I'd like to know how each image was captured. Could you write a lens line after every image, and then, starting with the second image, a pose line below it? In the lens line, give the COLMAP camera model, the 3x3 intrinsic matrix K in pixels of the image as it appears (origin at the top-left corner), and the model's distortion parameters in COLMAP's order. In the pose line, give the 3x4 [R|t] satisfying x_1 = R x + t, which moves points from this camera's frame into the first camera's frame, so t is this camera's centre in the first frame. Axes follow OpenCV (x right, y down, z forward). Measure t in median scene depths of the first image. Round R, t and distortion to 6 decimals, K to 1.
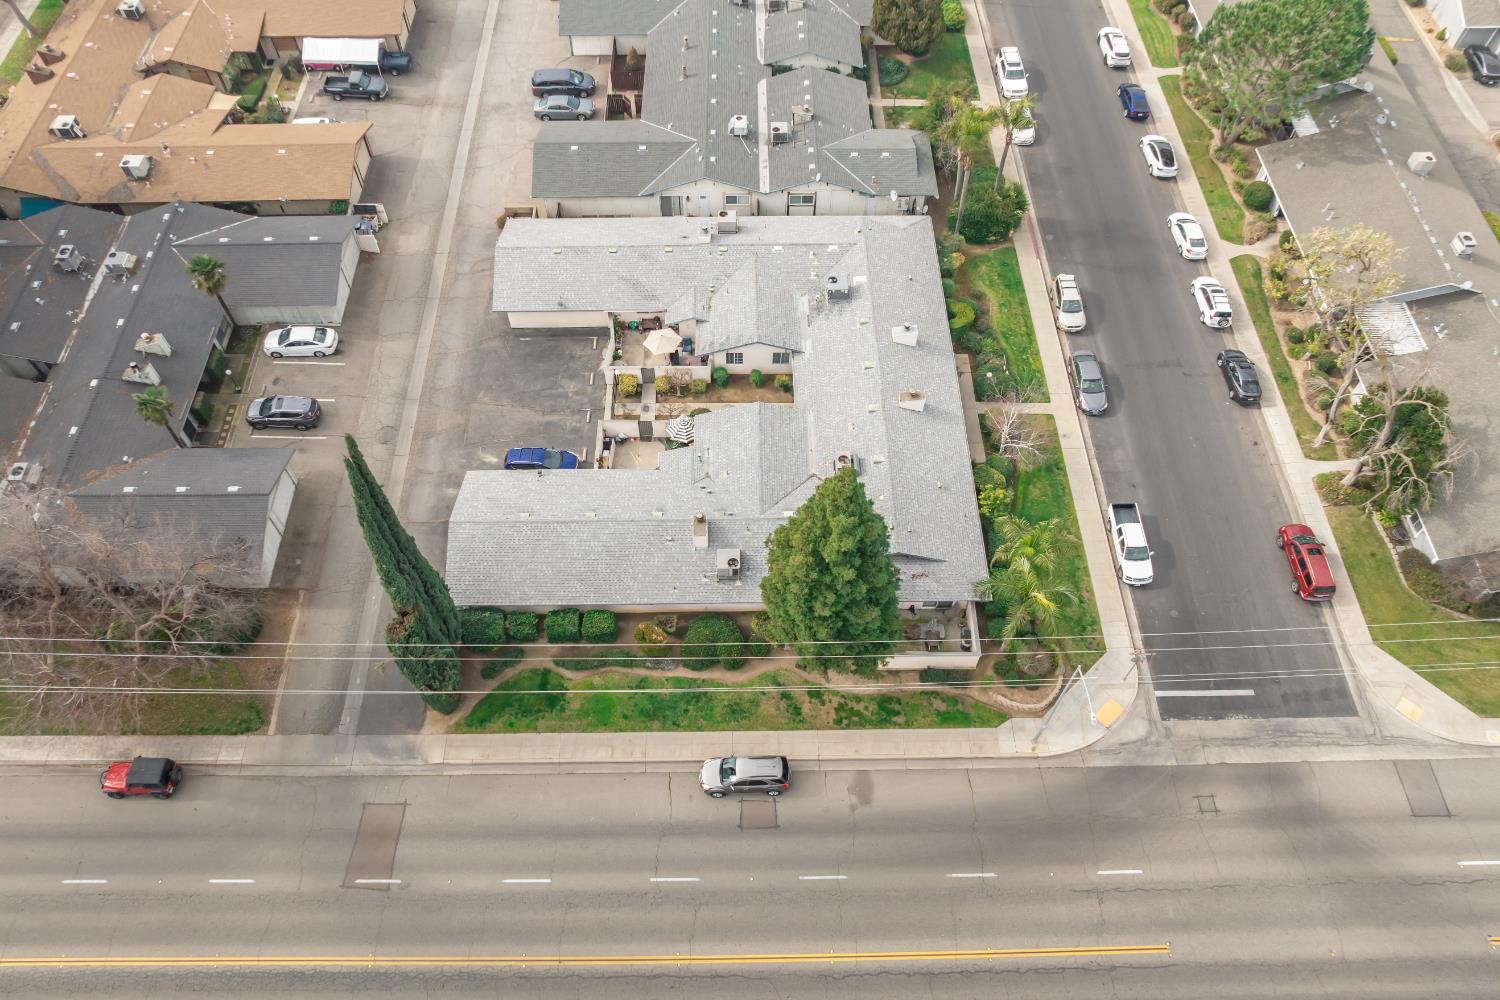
lens RADIAL K [[1055.5, 0, 752.4], [0, 1055.5, 499.2], [0, 0, 1]] dist [-0.045748, 0.010072]
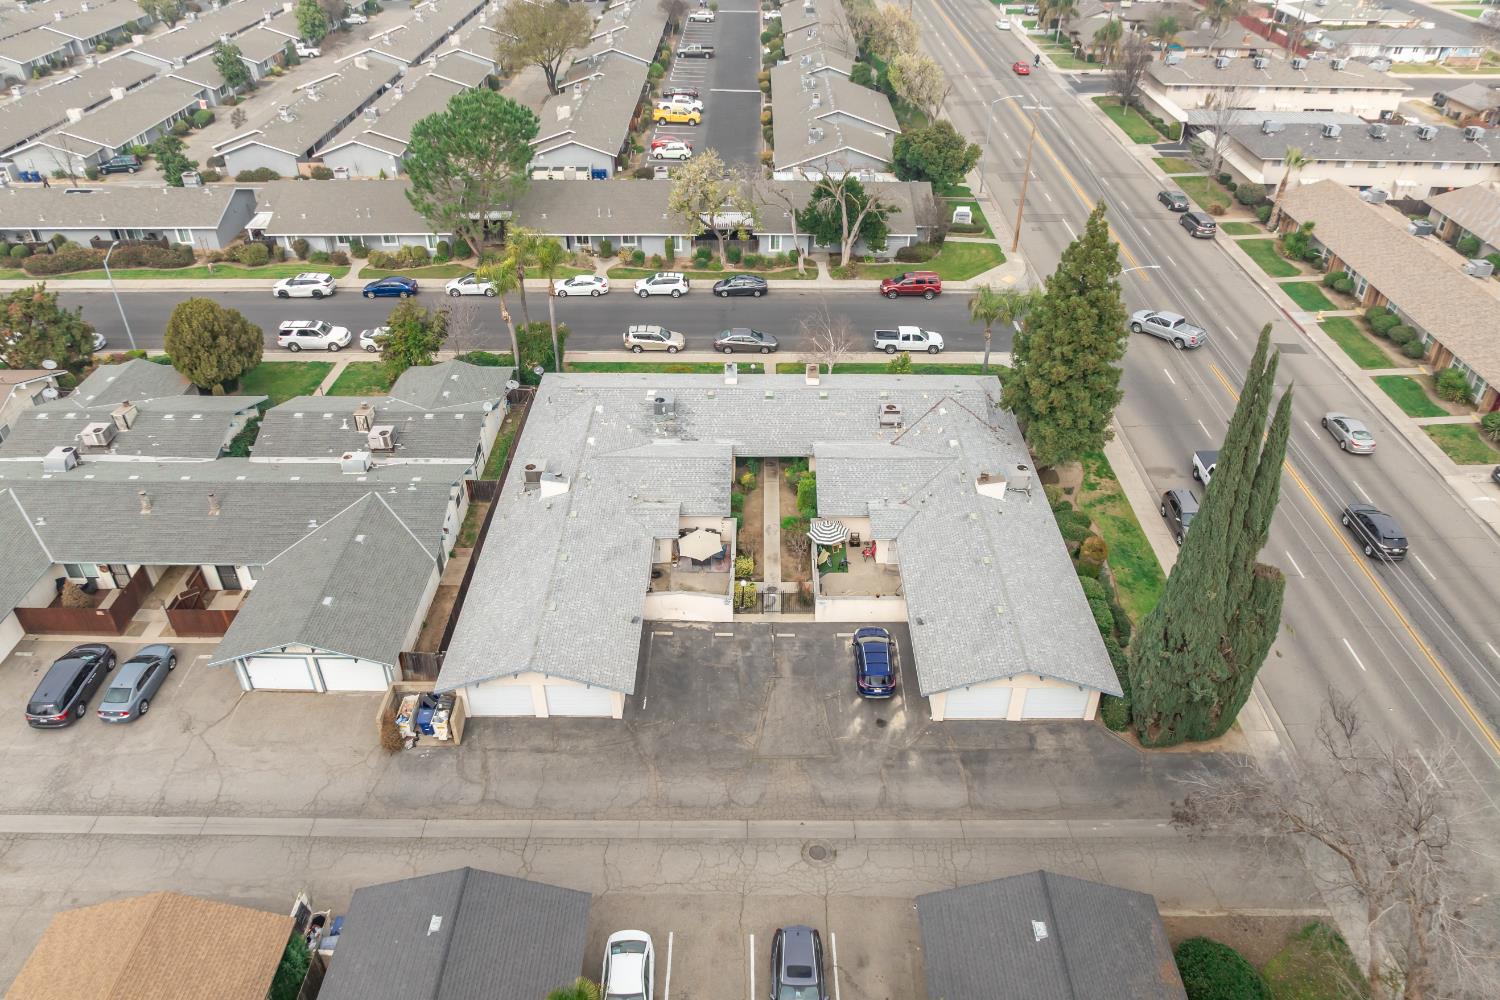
lens RADIAL K [[1055.5, 0, 752.4], [0, 1055.5, 499.2], [0, 0, 1]] dist [-0.045748, 0.010072]
pose [[0.016854, -0.573552, 0.818996, -0.744169], [0.831011, 0.463526, 0.307512, -0.388969], [-0.556000, 0.675412, 0.484440, 0.560857]]
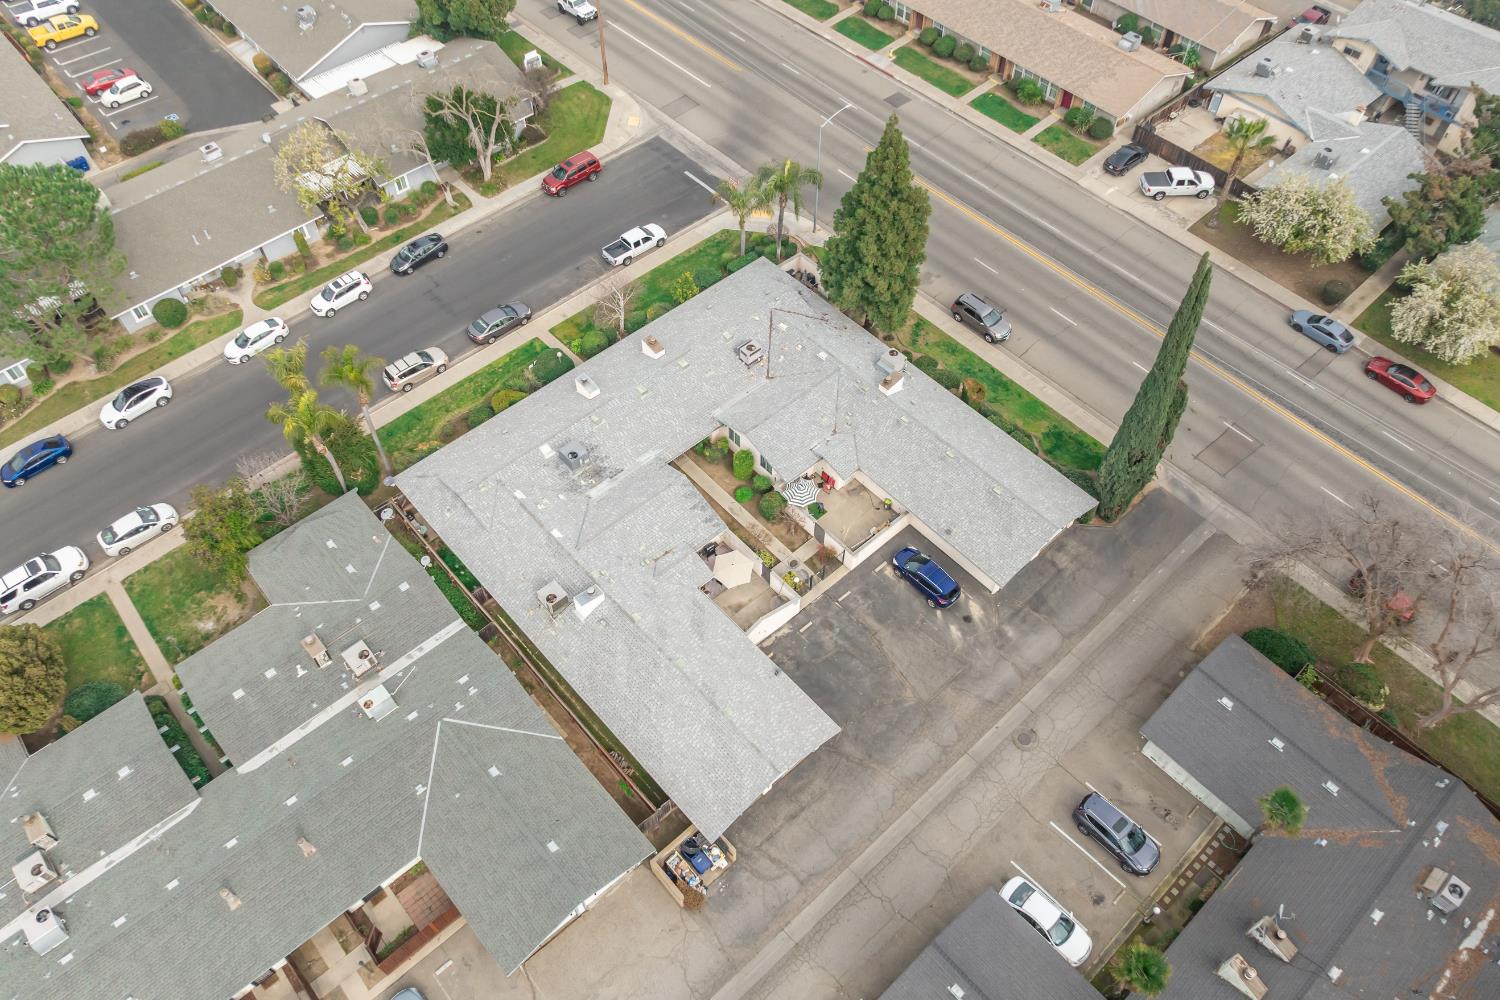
lens RADIAL K [[1055.5, 0, 752.4], [0, 1055.5, 499.2], [0, 0, 1]] dist [-0.045748, 0.010072]
pose [[-0.658033, -0.606474, 0.446298, -0.460407], [0.625322, -0.109949, 0.772582, -0.826057], [-0.419481, 0.787465, 0.451591, 0.552109]]
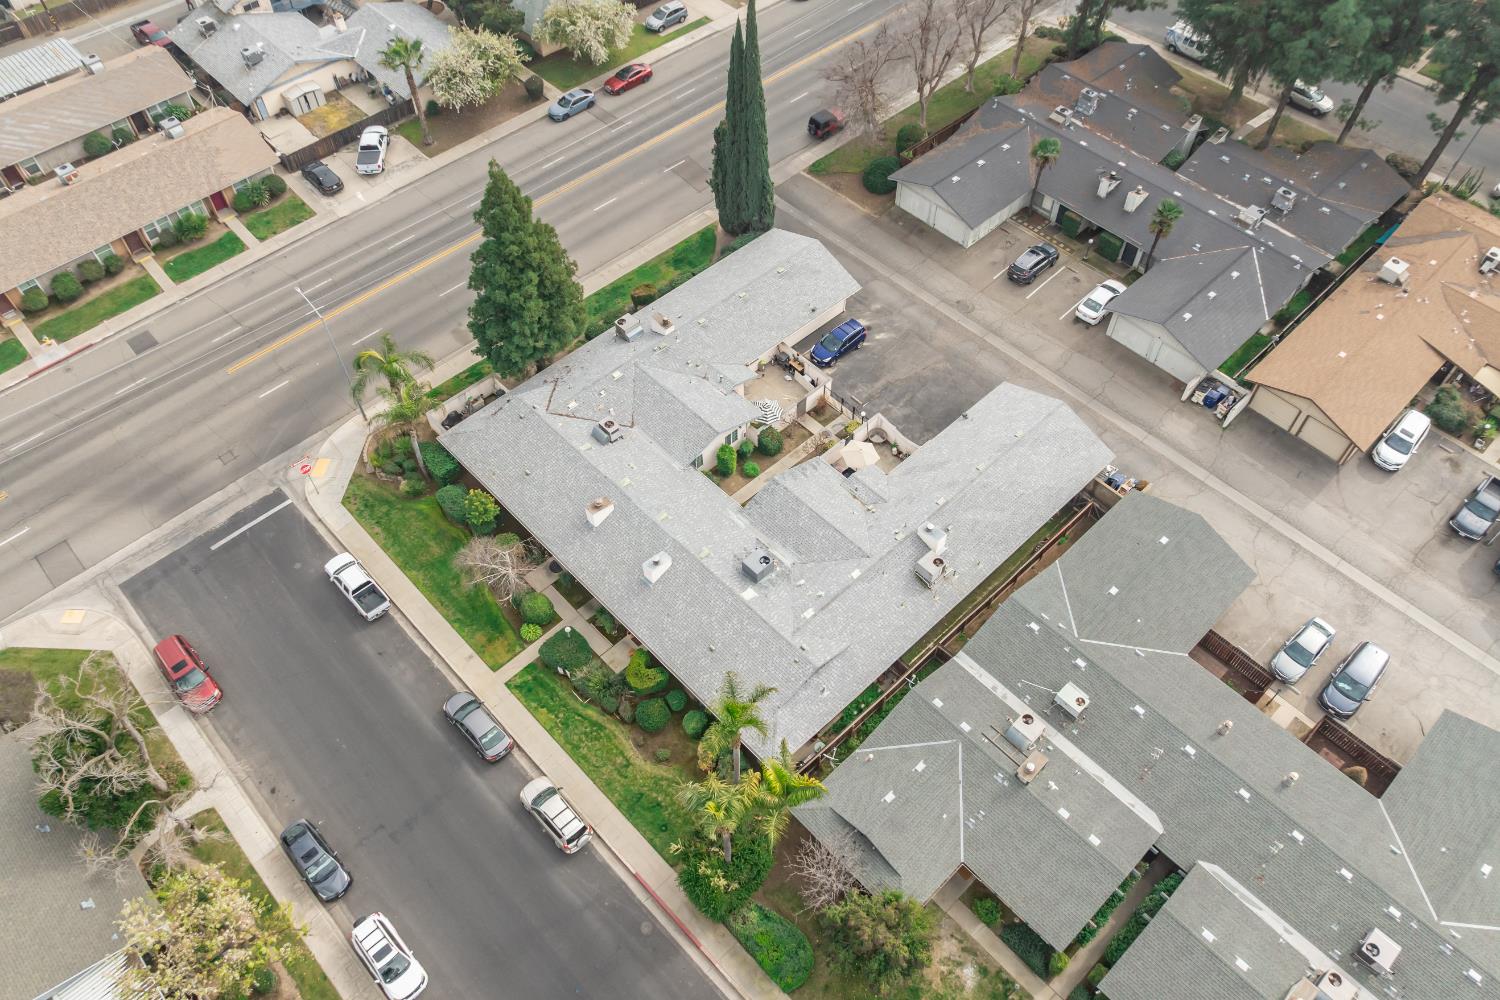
lens RADIAL K [[1055.5, 0, 752.4], [0, 1055.5, 499.2], [0, 0, 1]] dist [-0.045748, 0.010072]
pose [[-0.736256, 0.540323, -0.407405, 0.408958], [-0.564074, -0.157444, 0.810575, -0.895851], [0.373829, 0.826597, 0.420701, 0.594715]]
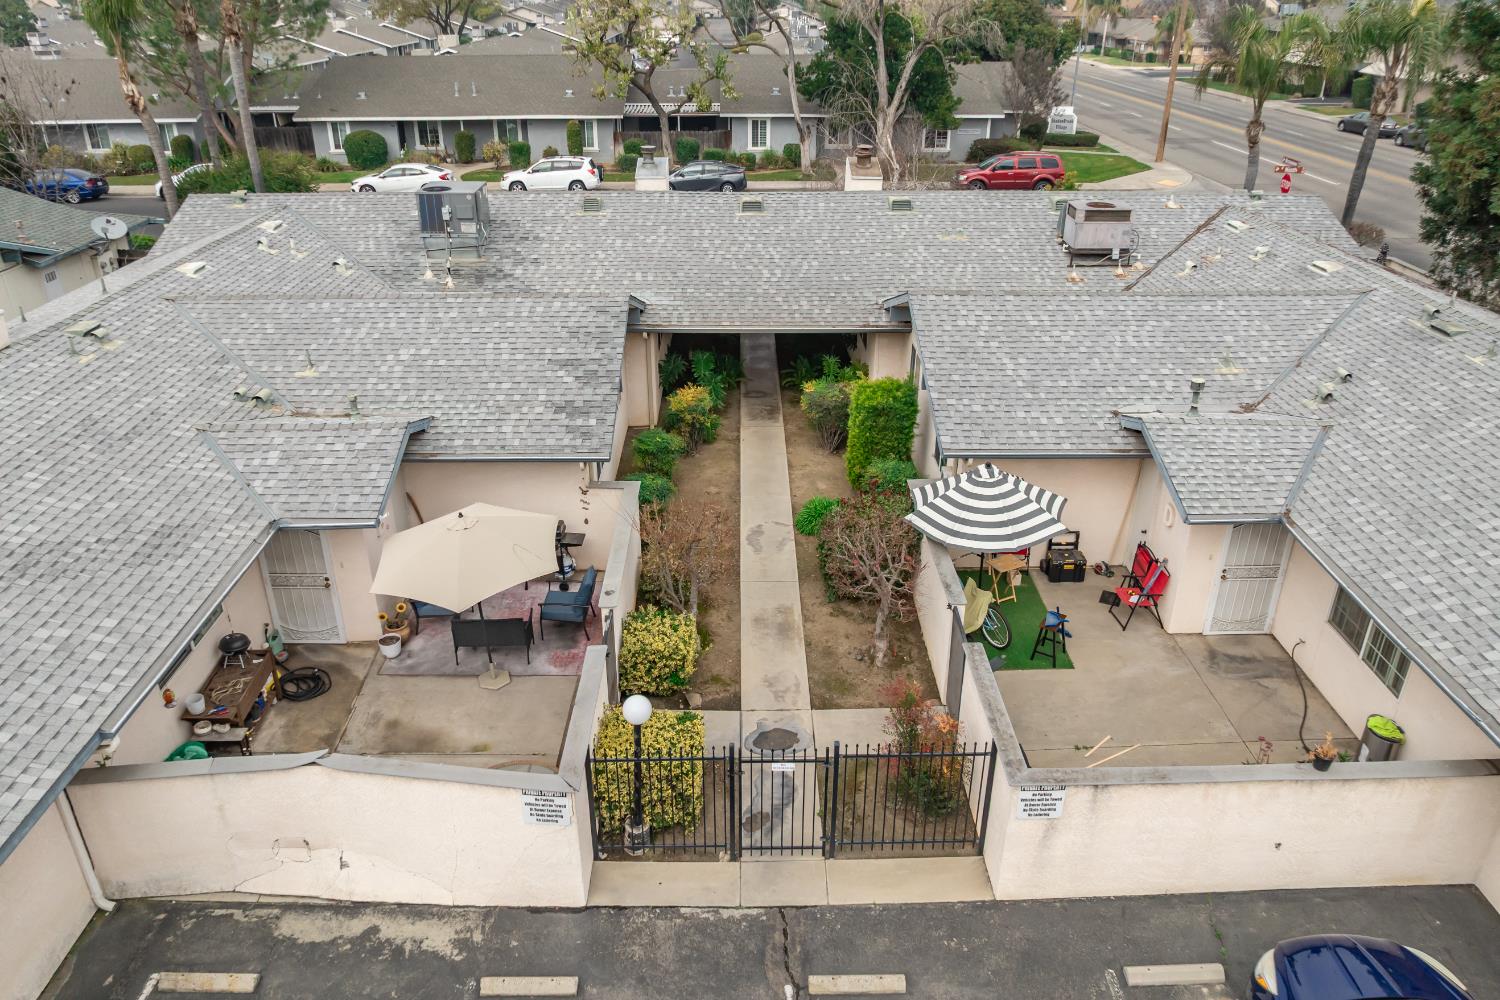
lens RADIAL K [[1055.5, 0, 752.4], [0, 1055.5, 499.2], [0, 0, 1]] dist [-0.045748, 0.010072]
pose [[-0.002726, -0.445439, 0.895308, -0.256643], [0.832709, 0.494729, 0.248676, -0.160881], [-0.553705, 0.746209, 0.369572, 0.901104]]
